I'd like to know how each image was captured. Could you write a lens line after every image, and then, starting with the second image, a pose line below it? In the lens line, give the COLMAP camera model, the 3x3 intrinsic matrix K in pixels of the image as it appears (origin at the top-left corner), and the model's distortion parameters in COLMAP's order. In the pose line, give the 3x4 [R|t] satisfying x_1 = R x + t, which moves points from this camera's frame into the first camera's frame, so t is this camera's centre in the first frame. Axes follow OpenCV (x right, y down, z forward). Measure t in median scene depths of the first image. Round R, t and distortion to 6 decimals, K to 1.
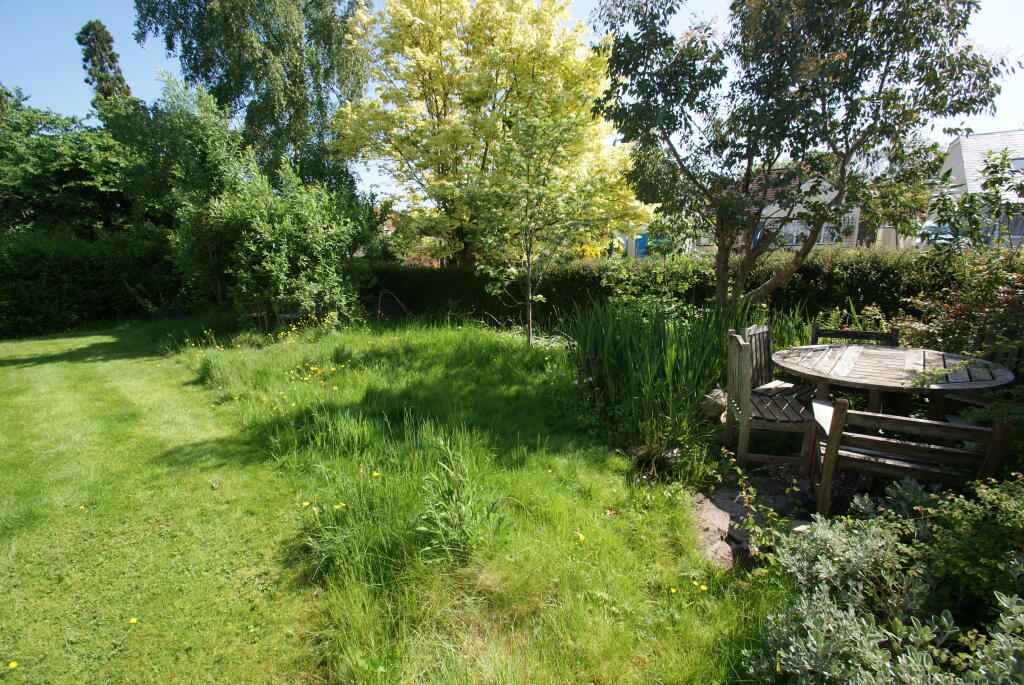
lens RADIAL K [[456.2, 0, 516.6], [0, 456.2, 340.4], [0, 0, 1]] dist [-0.002455, -0.001370]
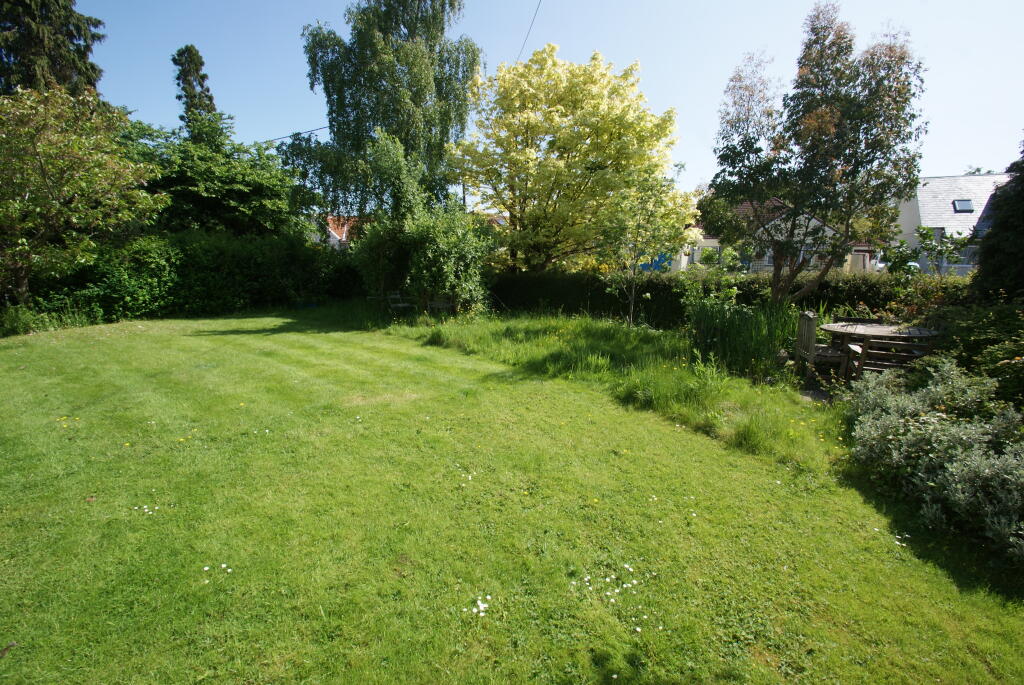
lens RADIAL K [[456.2, 0, 507.4], [0, 456.2, 344.4], [0, 0, 1]] dist [-0.002455, -0.001370]
pose [[0.997944, 0.024741, 0.059127, -0.374760], [-0.024398, 0.999681, -0.006511, 0.065981], [-0.059269, 0.005055, 0.998229, -0.361832]]
